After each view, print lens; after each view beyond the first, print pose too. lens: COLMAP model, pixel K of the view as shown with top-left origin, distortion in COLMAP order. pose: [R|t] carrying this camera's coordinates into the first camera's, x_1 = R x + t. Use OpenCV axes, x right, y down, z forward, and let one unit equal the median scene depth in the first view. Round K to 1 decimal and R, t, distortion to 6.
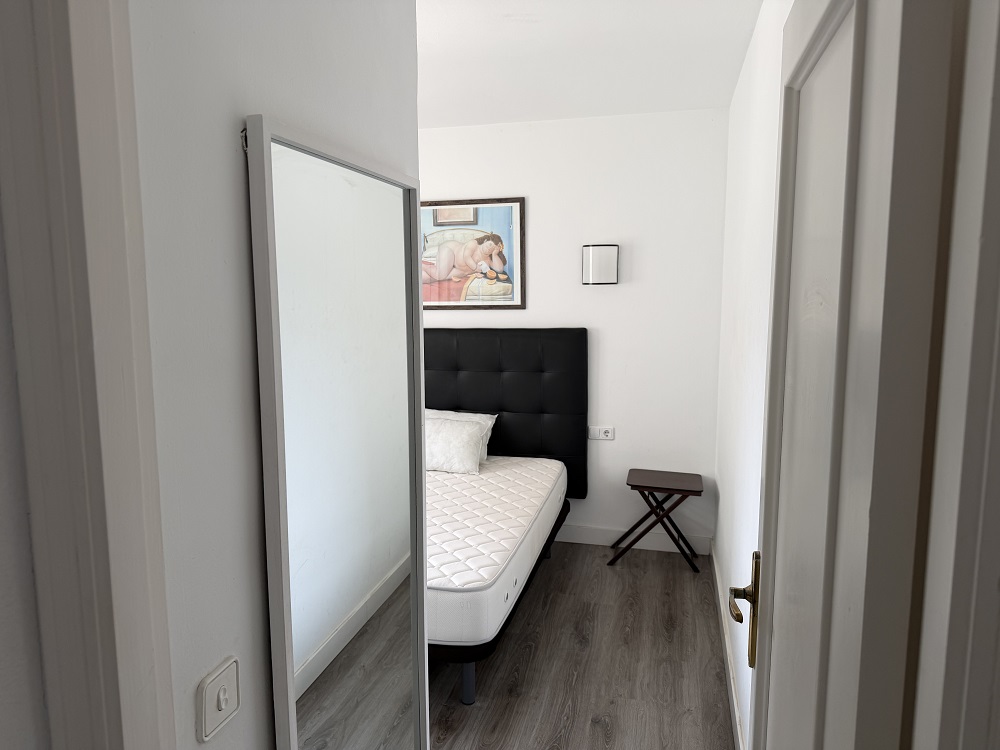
lens RADIAL K [[702.7, 0, 501.4], [0, 702.7, 372.8], [0, 0, 1]] dist [0.029067, -0.041390]
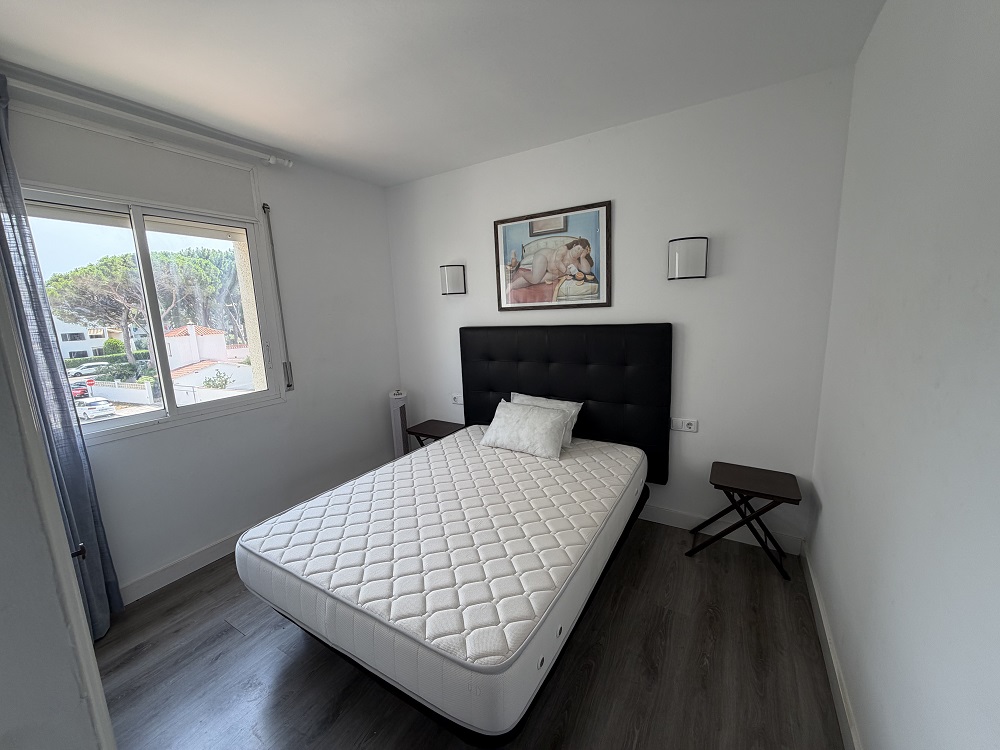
lens RADIAL K [[399.0, 0, 498.5], [0, 399.0, 375.1], [0, 0, 1]] dist [-0.008380, 0.001768]
pose [[0.953412, 0.020042, -0.301006, 0.056429], [-0.003218, 0.998410, 0.056285, -0.019557], [0.301655, -0.052694, 0.951960, 0.360508]]
